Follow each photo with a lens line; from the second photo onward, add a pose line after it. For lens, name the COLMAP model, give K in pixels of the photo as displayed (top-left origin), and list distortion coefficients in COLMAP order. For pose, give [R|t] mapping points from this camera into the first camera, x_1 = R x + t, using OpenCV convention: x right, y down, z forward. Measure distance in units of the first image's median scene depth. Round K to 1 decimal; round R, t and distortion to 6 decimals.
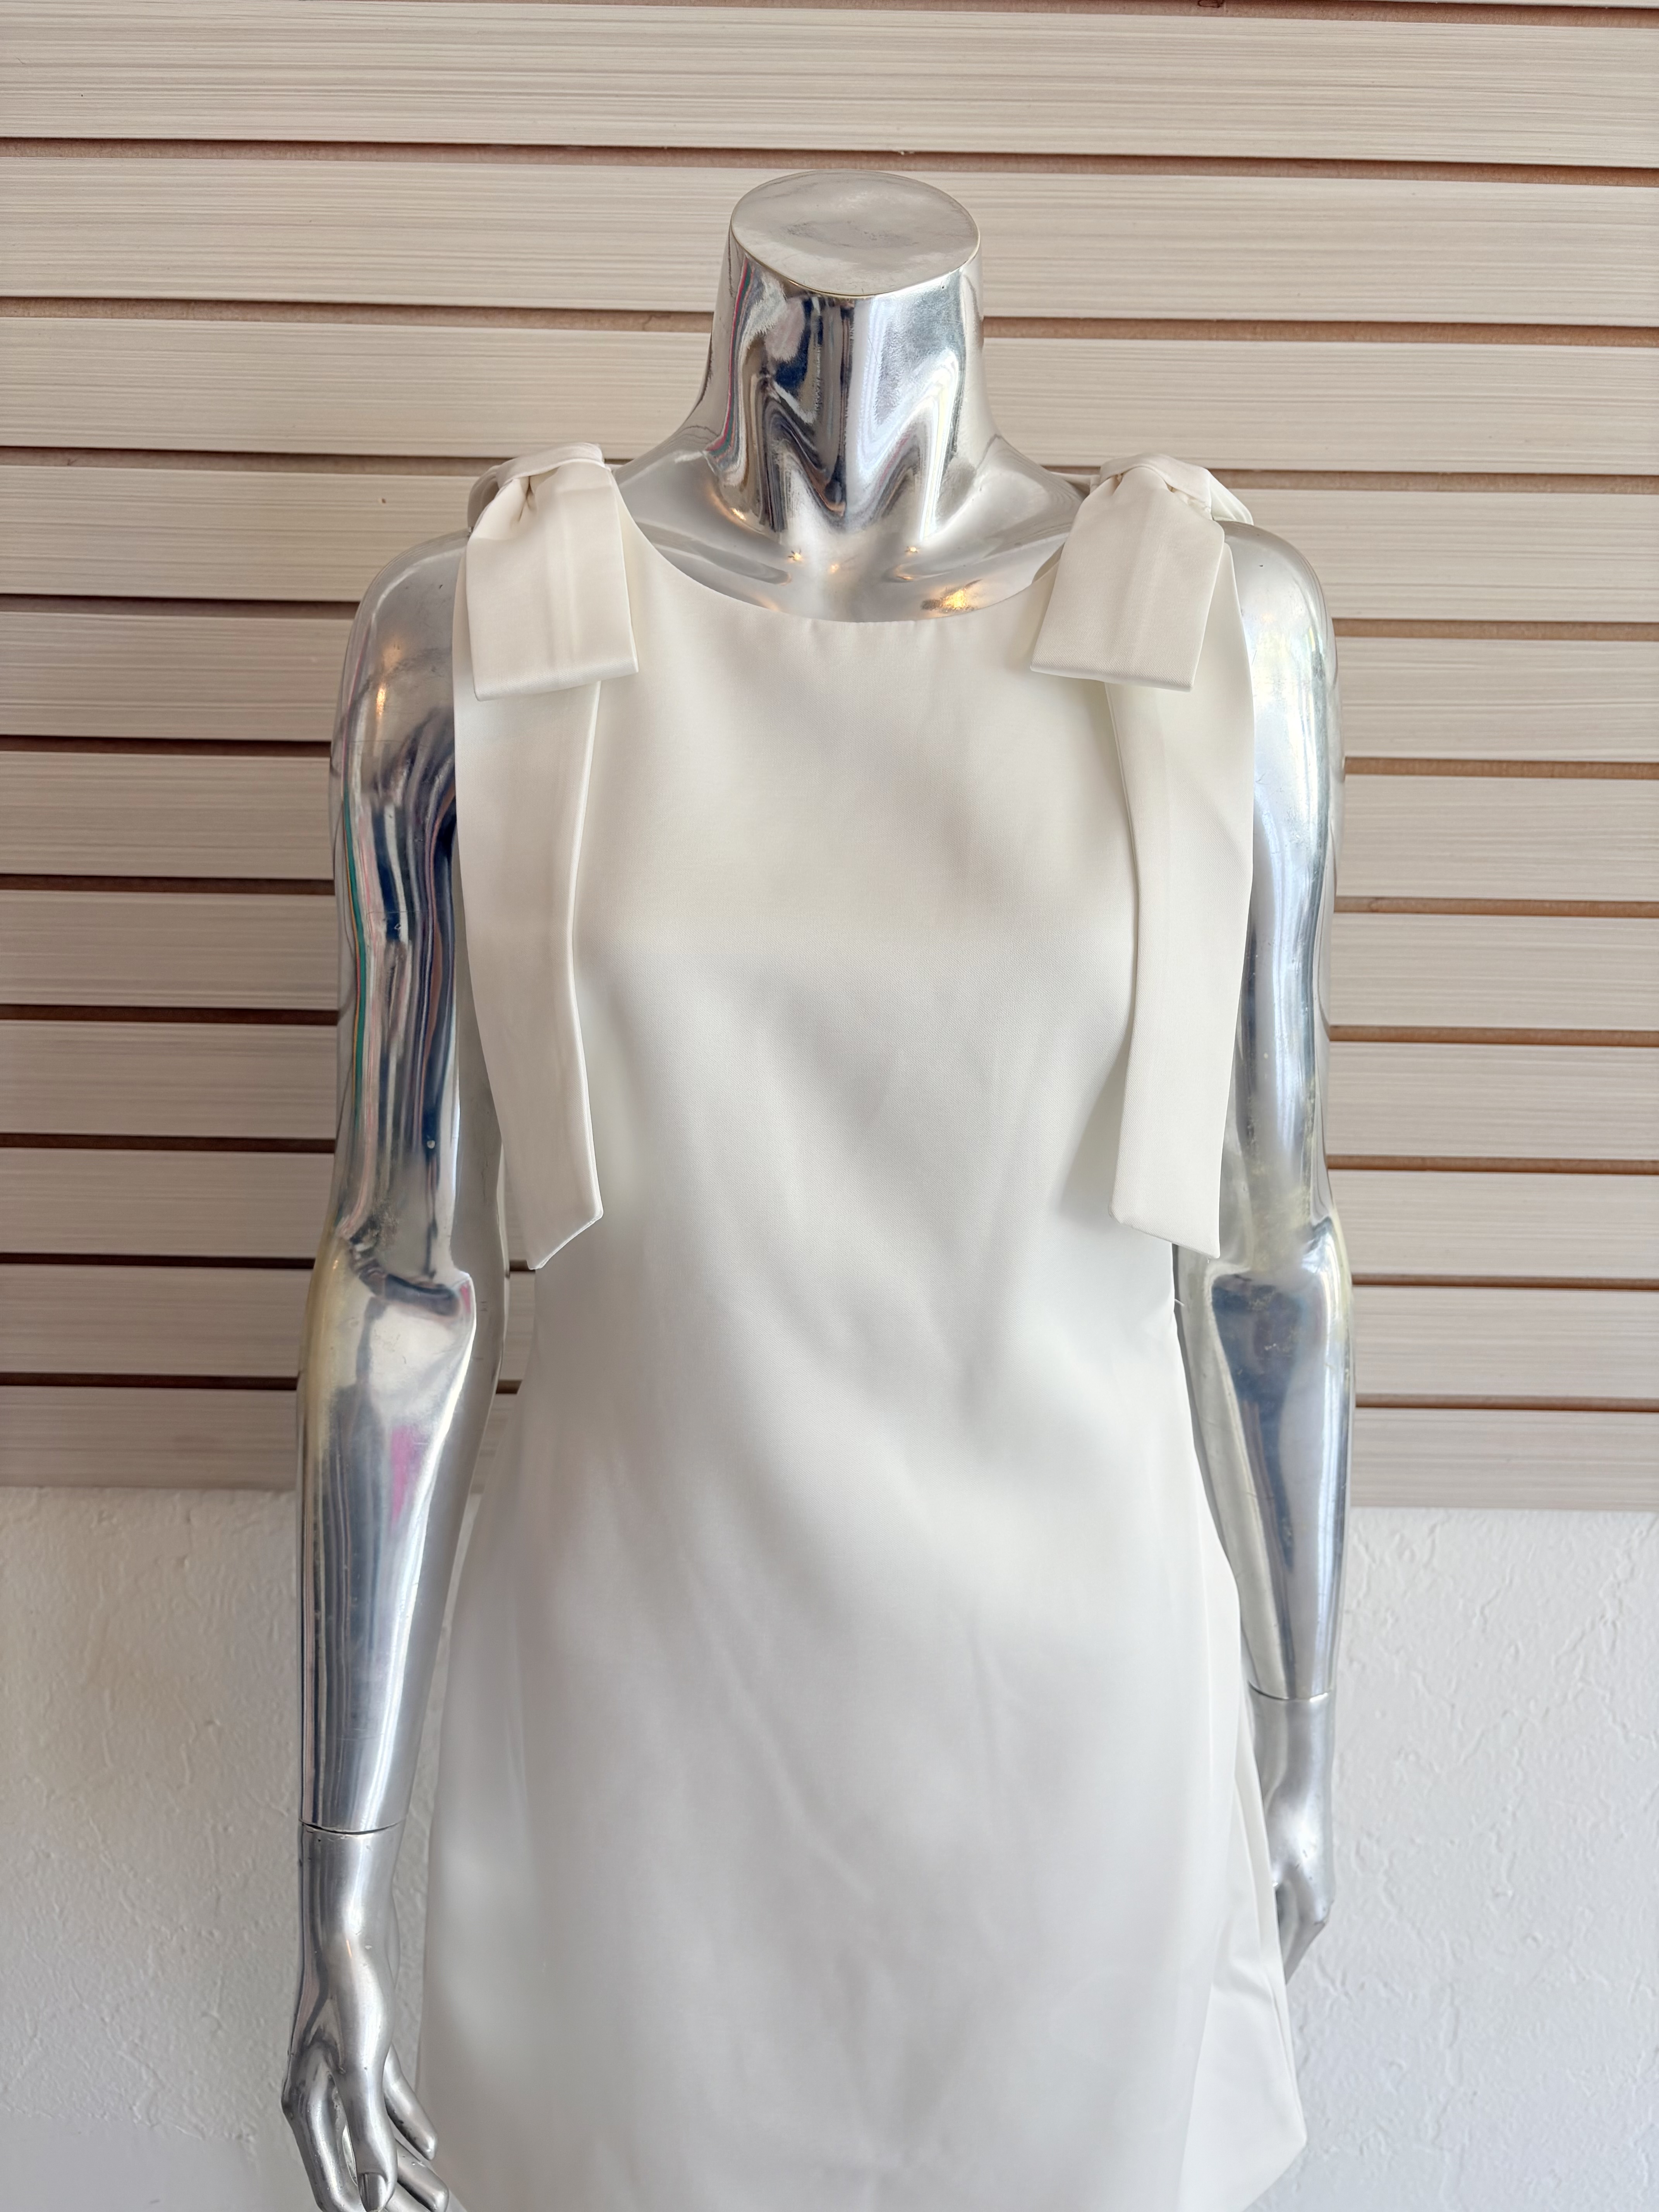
lens RADIAL K [[1691.9, 0, 836.5], [0, 1691.9, 1098.6], [0, 0, 1]] dist [0.054911, -0.069547]
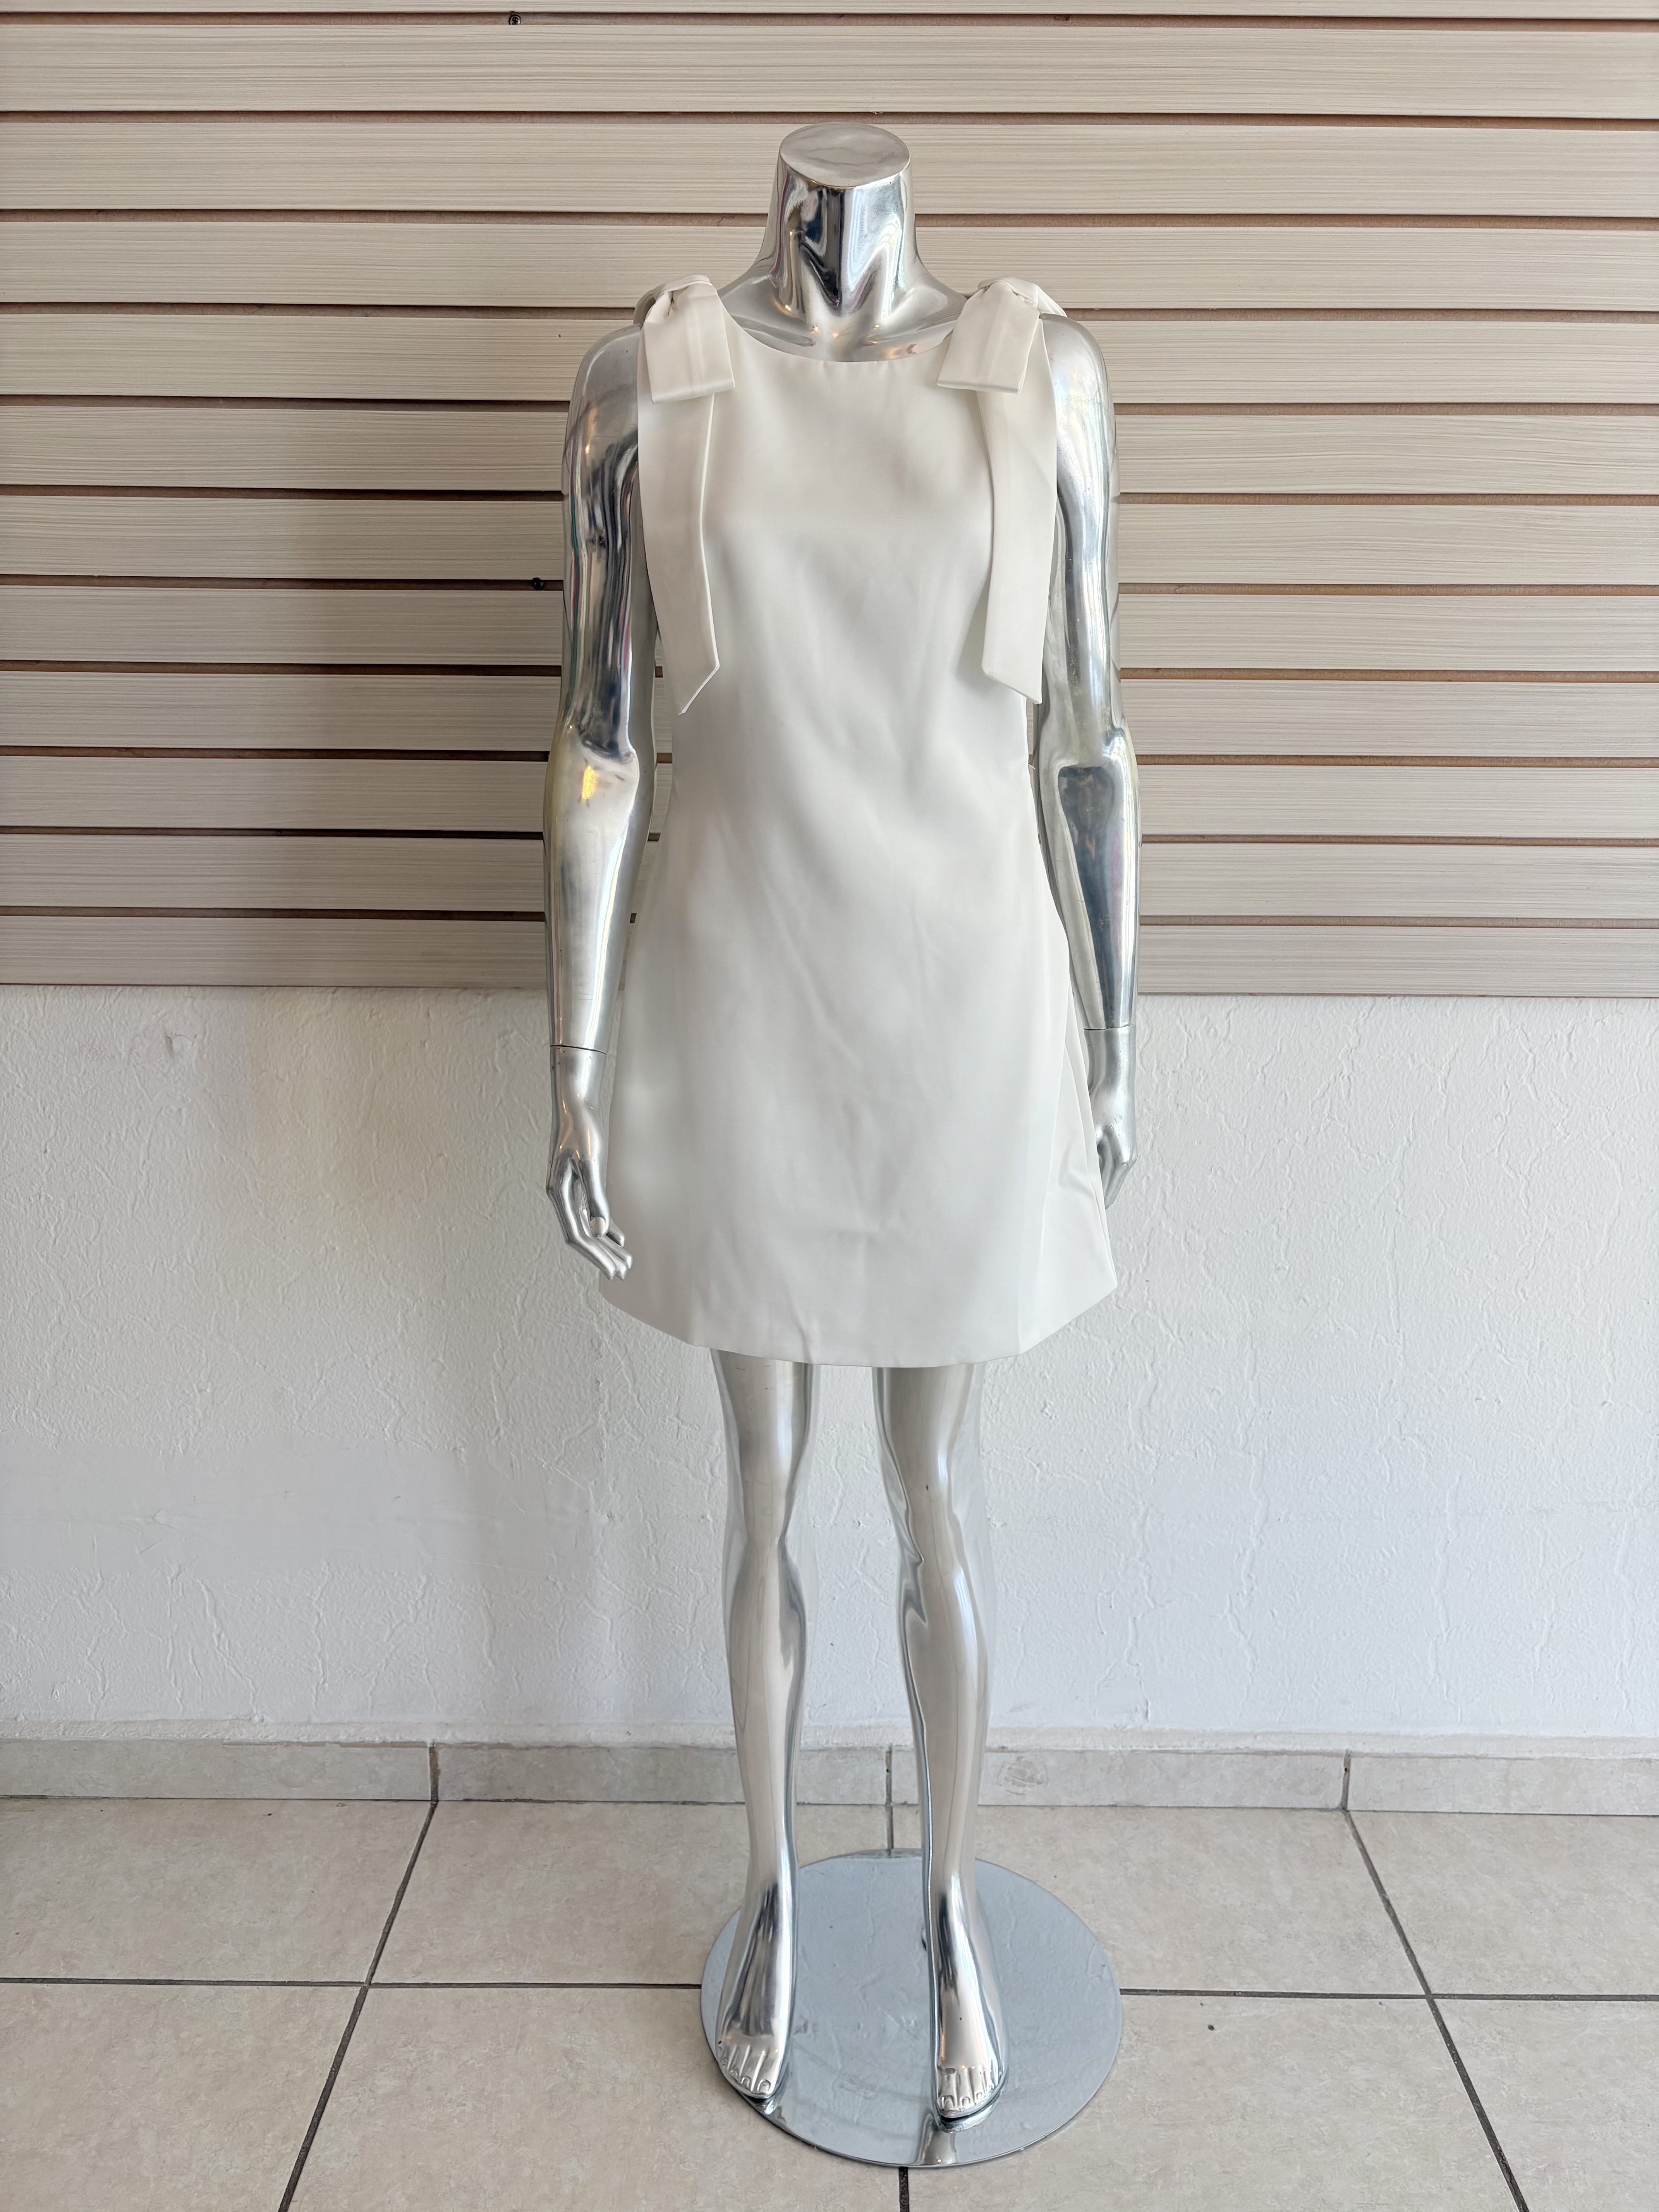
lens RADIAL K [[1691.9, 0, 829.3], [0, 1691.9, 1112.9], [0, 0, 1]] dist [0.054911, -0.069547]
pose [[0.999889, -0.008491, -0.012245, 0.005552], [0.008797, 0.999645, 0.025166, 0.351077], [0.012027, -0.025271, 0.999608, -0.641114]]
